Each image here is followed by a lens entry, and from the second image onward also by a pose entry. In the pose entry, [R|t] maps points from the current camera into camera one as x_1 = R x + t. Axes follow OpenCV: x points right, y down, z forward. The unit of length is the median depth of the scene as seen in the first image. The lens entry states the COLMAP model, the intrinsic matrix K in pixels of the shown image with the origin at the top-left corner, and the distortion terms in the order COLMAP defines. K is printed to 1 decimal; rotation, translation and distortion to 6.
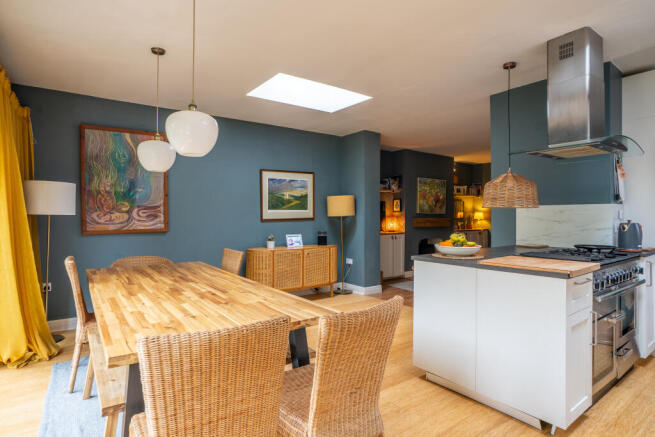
lens RADIAL K [[358.2, 0, 328.9], [0, 358.2, 215.5], [0, 0, 1]] dist [-0.004257, 0.000598]
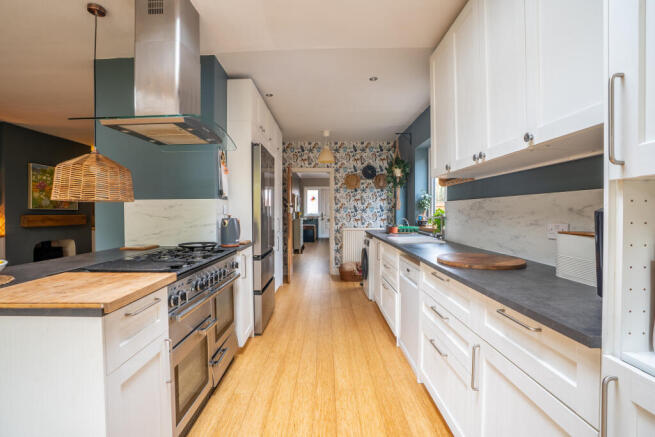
lens RADIAL K [[311.0, 0, 327.5], [0, 311.0, 218.5], [0, 0, 1]] dist [-0.075043, 0.029476]
pose [[0.602529, -0.020008, 0.797846, 0.126367], [0.002909, 0.999734, 0.022875, 0.001014], [-0.798092, -0.011462, 0.602427, 0.101939]]
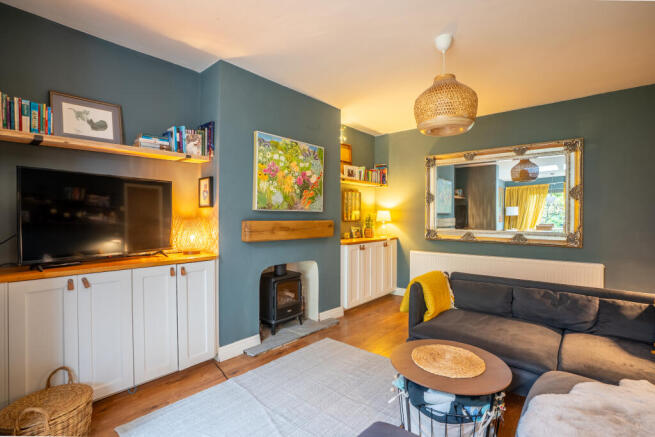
lens RADIAL K [[320.0, 0, 326.1], [0, 320.0, 217.4], [0, 0, 1]] dist [-0.088324, 0.033713]
pose [[0.976196, -0.005161, 0.216831, 0.256284], [0.005360, 0.999986, -0.000328, 0.003111], [-0.216826, 0.001483, 0.976209, 0.612034]]
